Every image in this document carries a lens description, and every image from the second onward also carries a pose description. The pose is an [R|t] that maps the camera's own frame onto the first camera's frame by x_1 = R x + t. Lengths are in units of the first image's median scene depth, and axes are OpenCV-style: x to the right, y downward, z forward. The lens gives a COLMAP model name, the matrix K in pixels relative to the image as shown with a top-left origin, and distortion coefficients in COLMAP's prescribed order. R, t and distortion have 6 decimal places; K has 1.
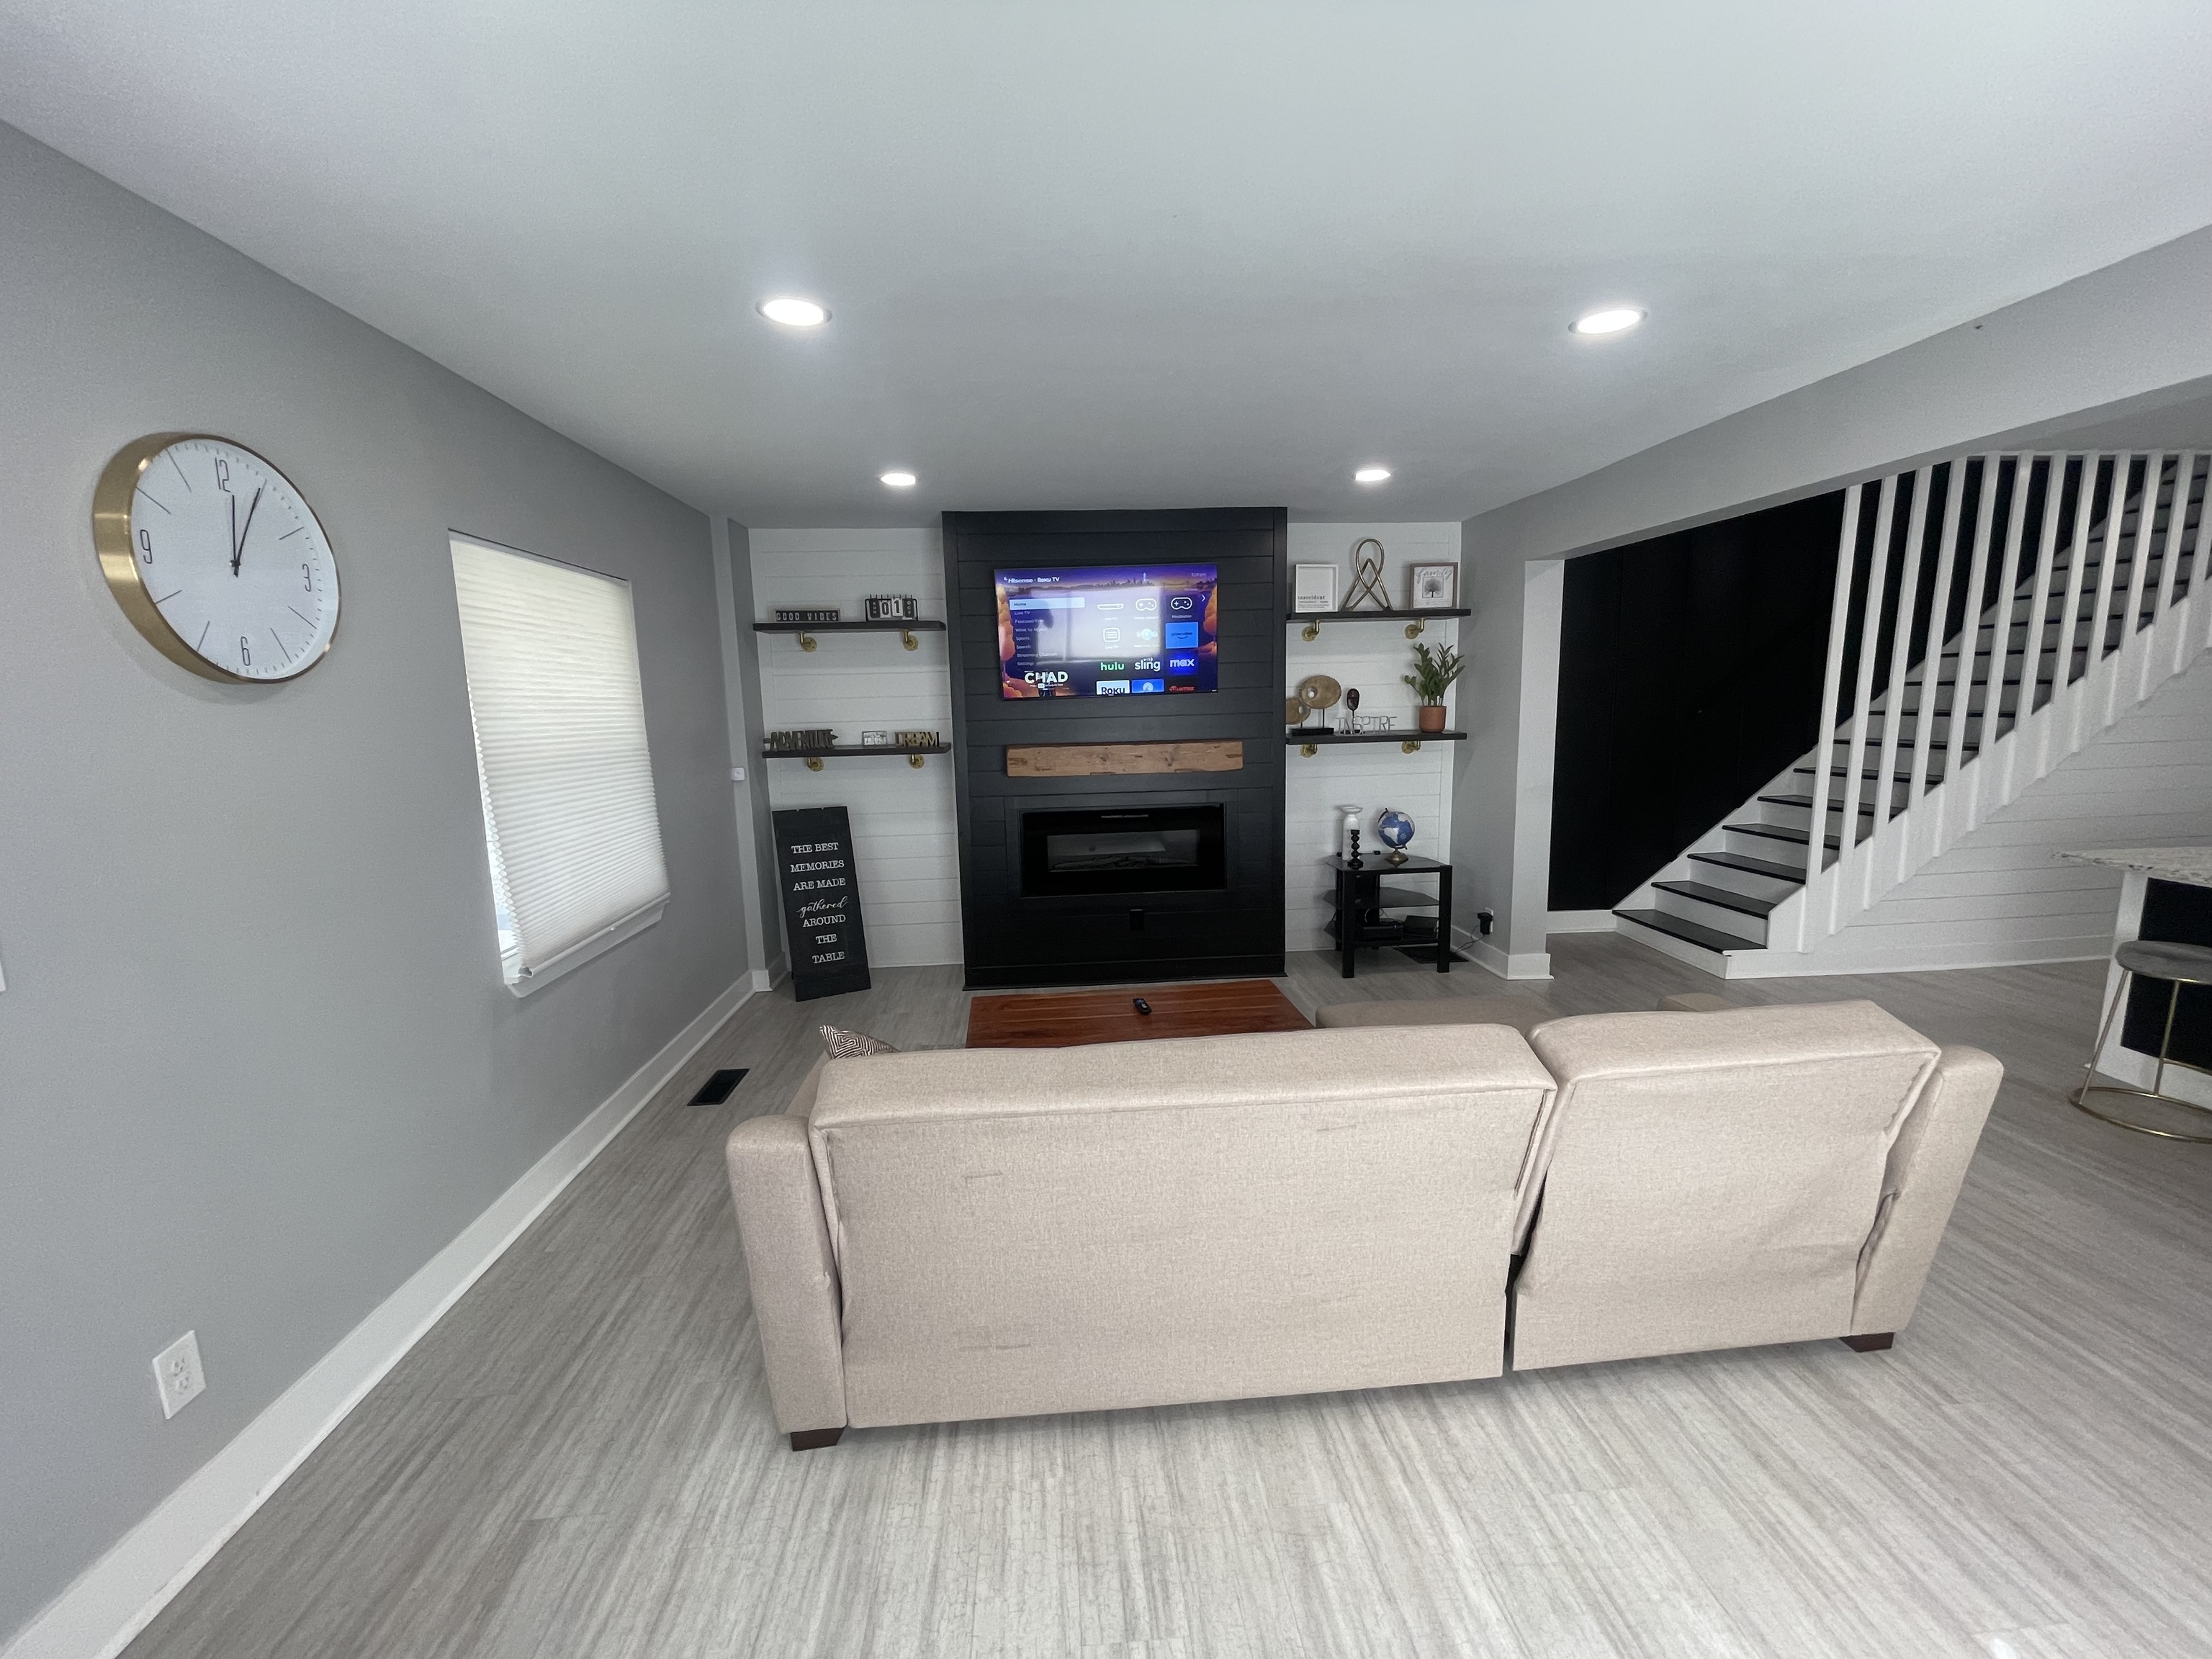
lens RADIAL K [[893.8, 0, 1102.2], [0, 893.8, 836.7], [0, 0, 1]] dist [-0.003669, -0.000121]
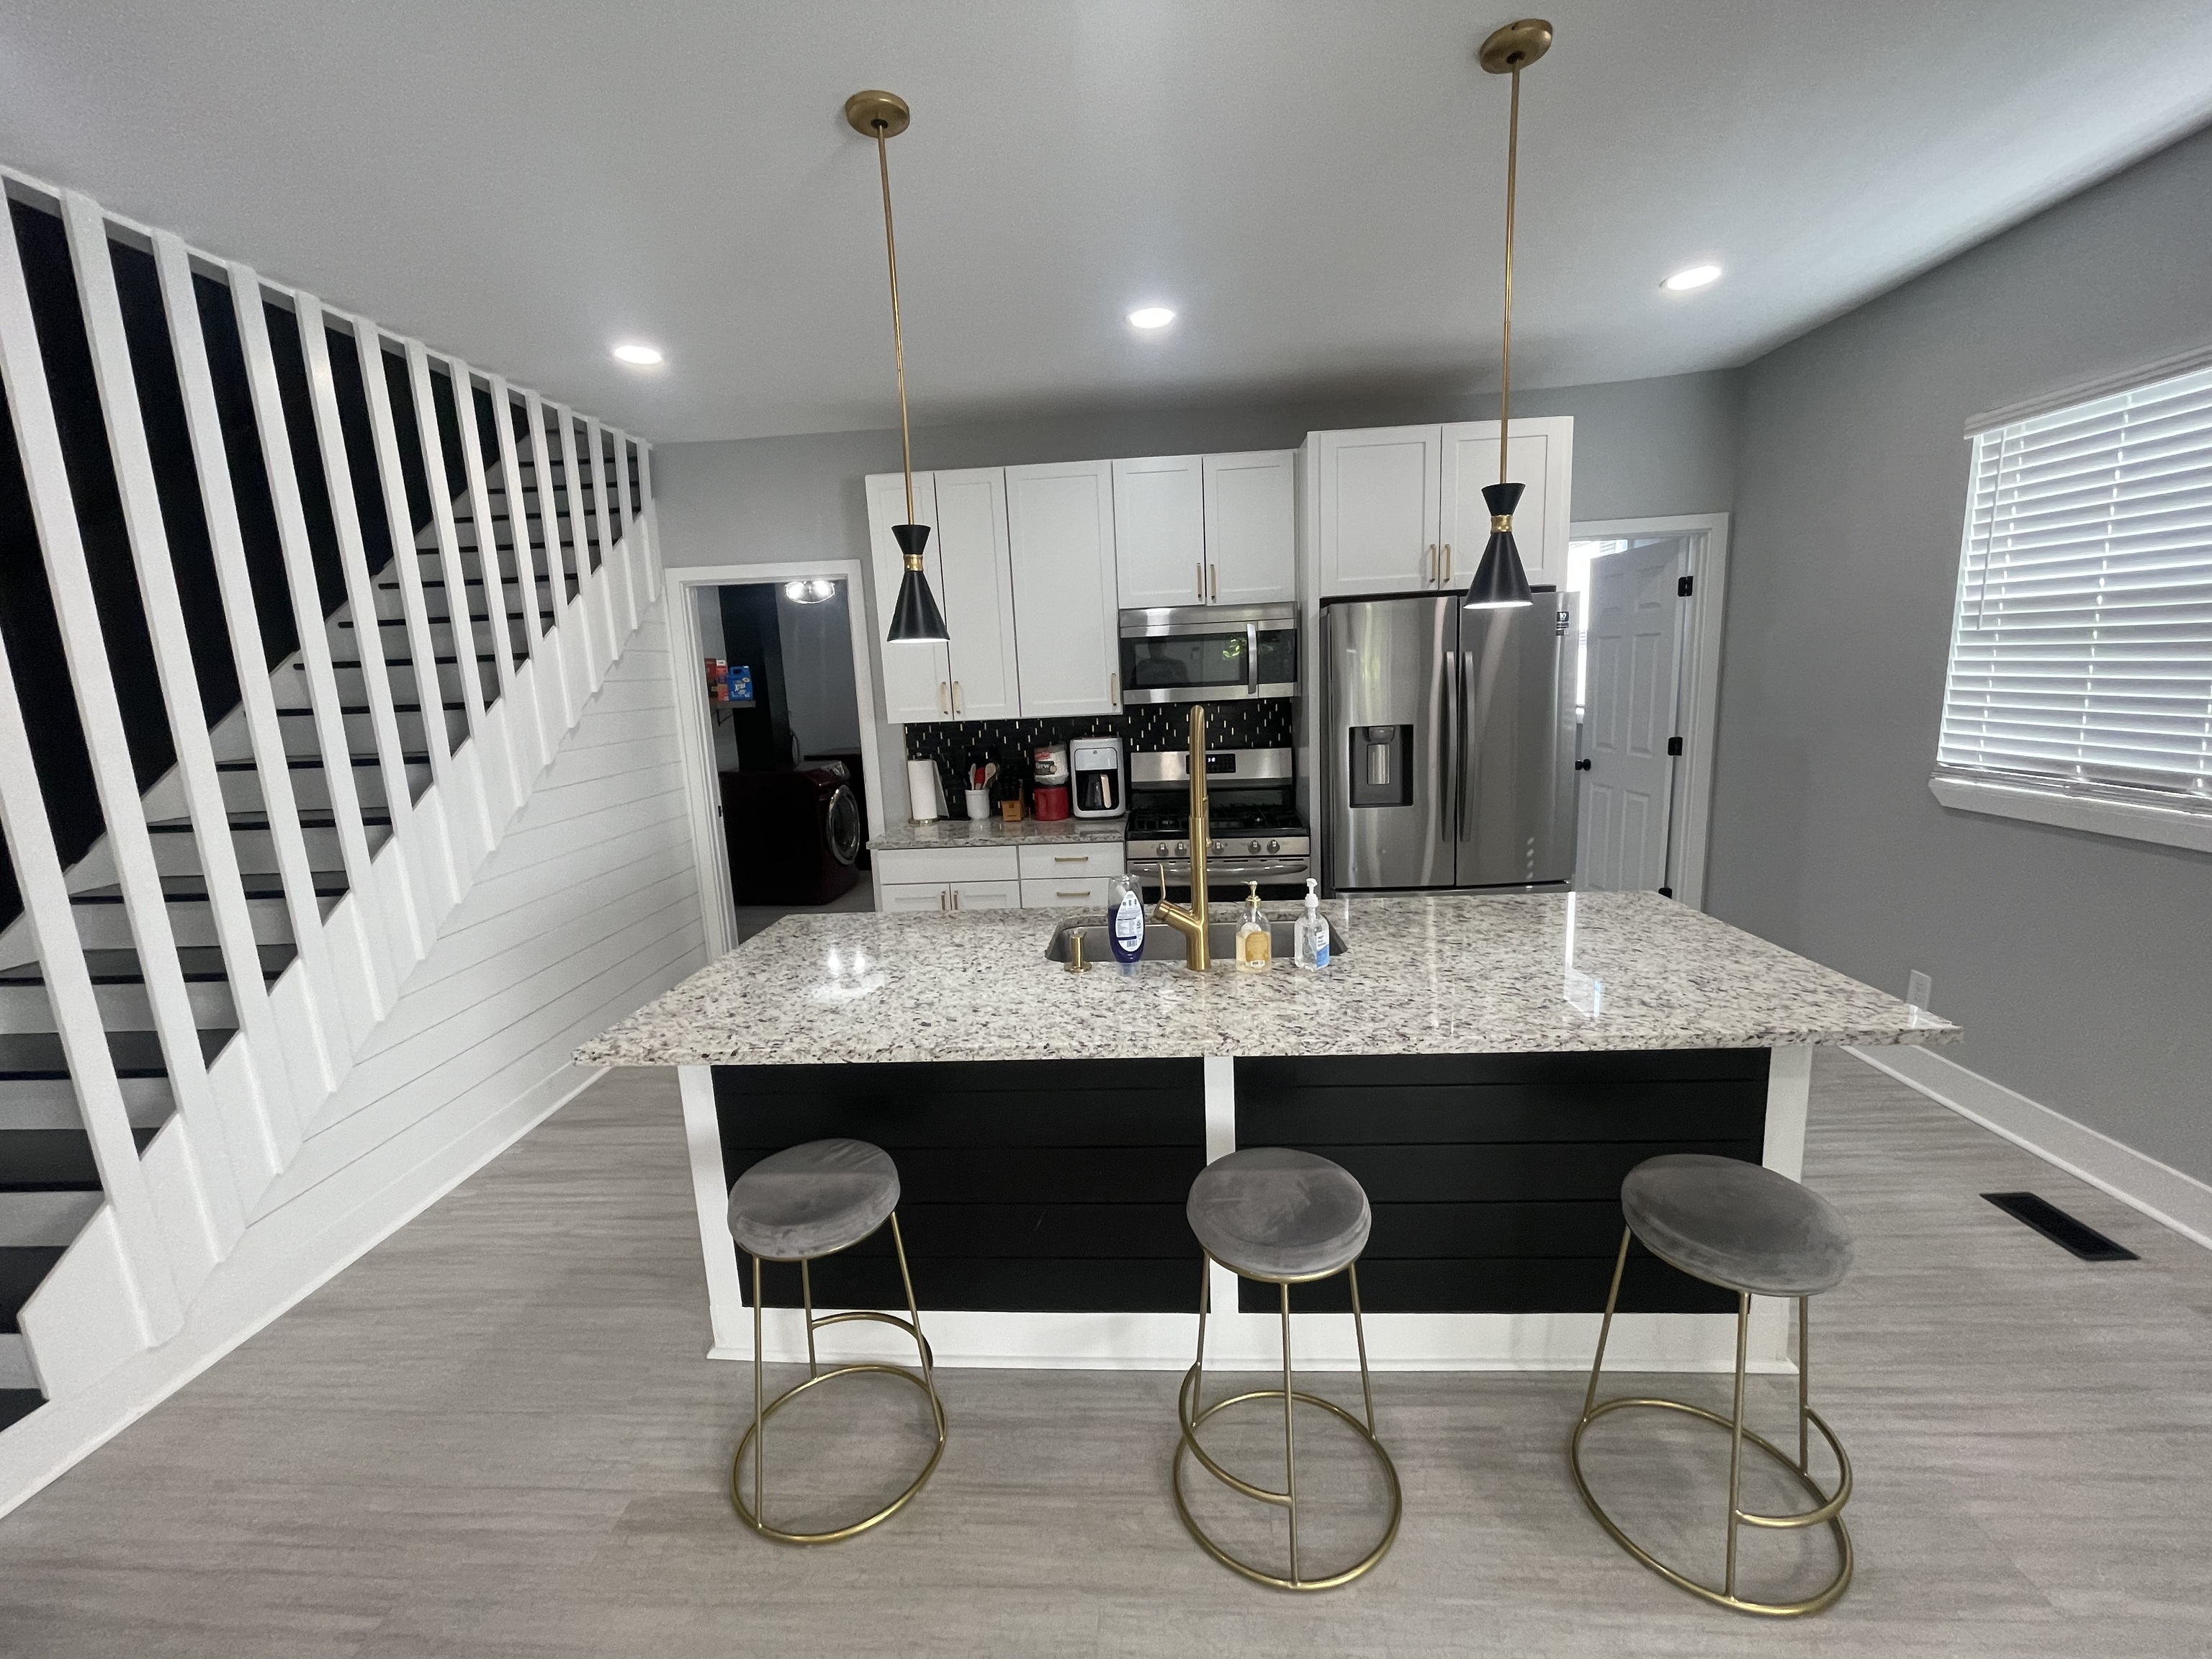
lens RADIAL K [[895.2, 0, 1105.0], [0, 895.2, 840.6], [0, 0, 1]] dist [0.000565, -0.000116]
pose [[0.128302, -0.162803, 0.978281, 0.458567], [0.191324, 0.971967, 0.136660, -0.075656], [-0.973105, 0.169634, 0.155854, 0.445757]]
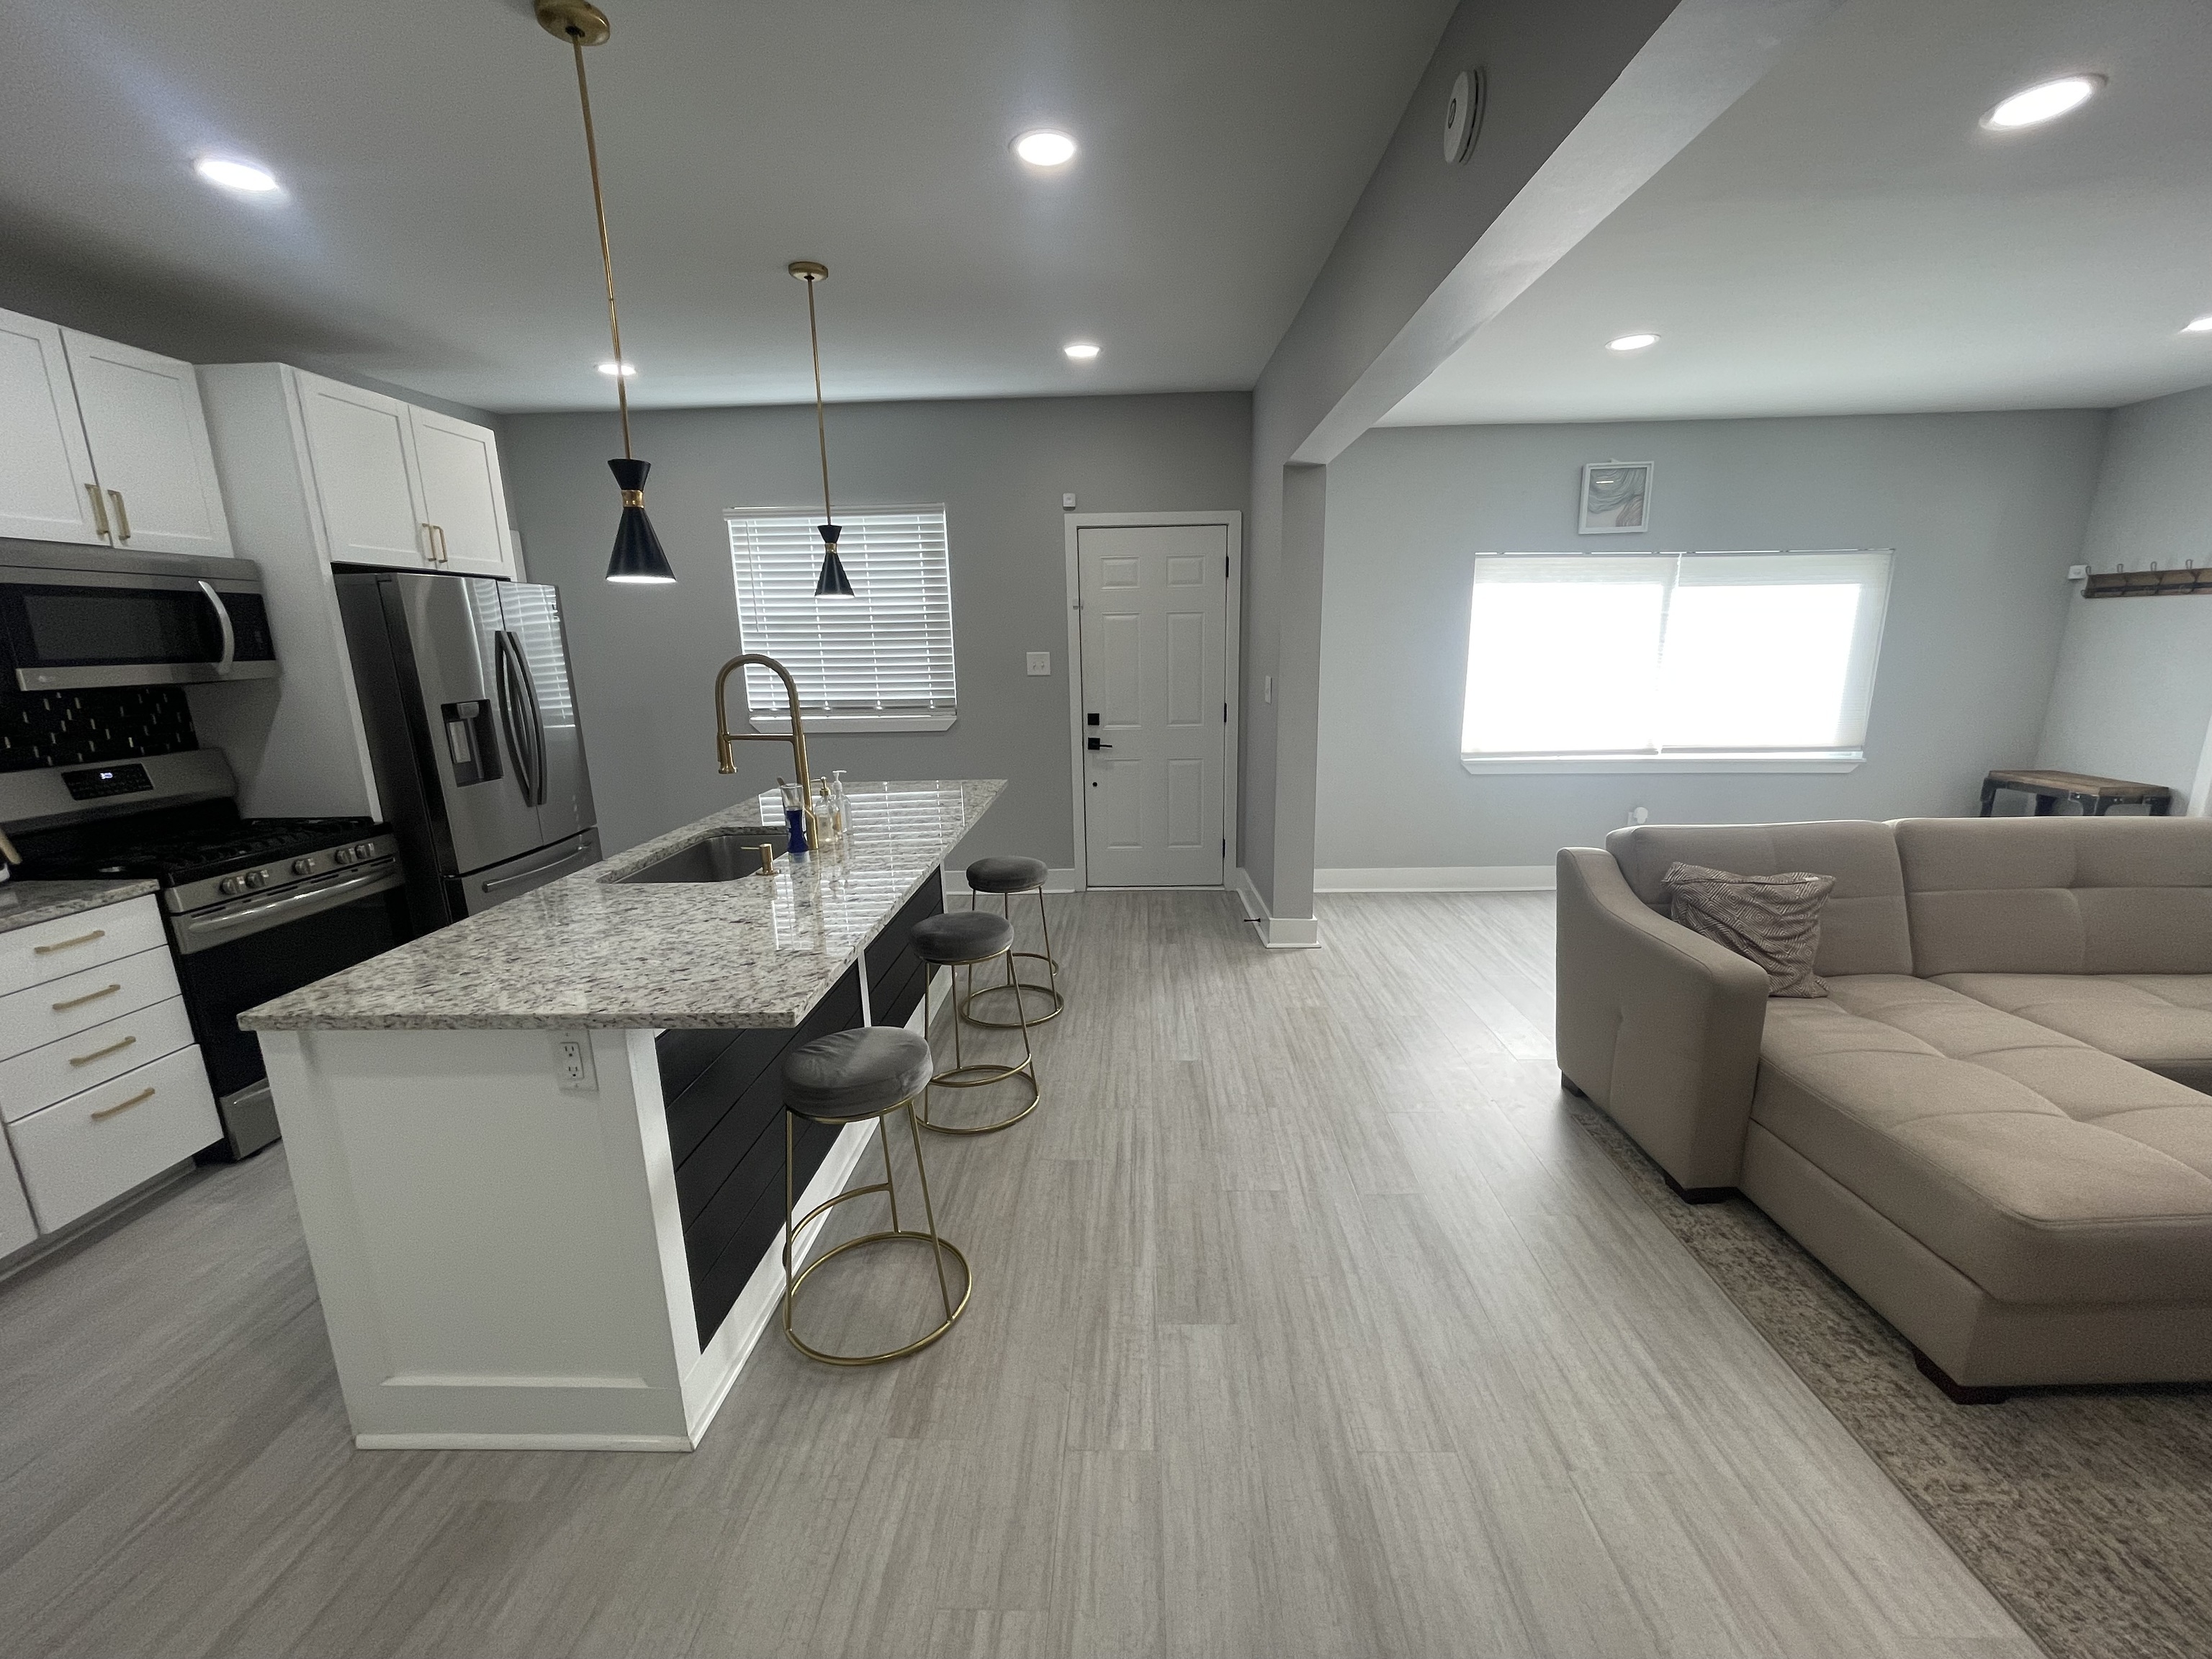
lens RADIAL K [[895.2, 0, 1105.0], [0, 895.2, 840.6], [0, 0, 1]] dist [0.000565, -0.000116]
pose [[-0.993686, 0.022191, 0.109984, 0.616603], [0.061069, 0.929298, 0.364248, -0.149662], [-0.094125, 0.368664, -0.924785, 0.972556]]
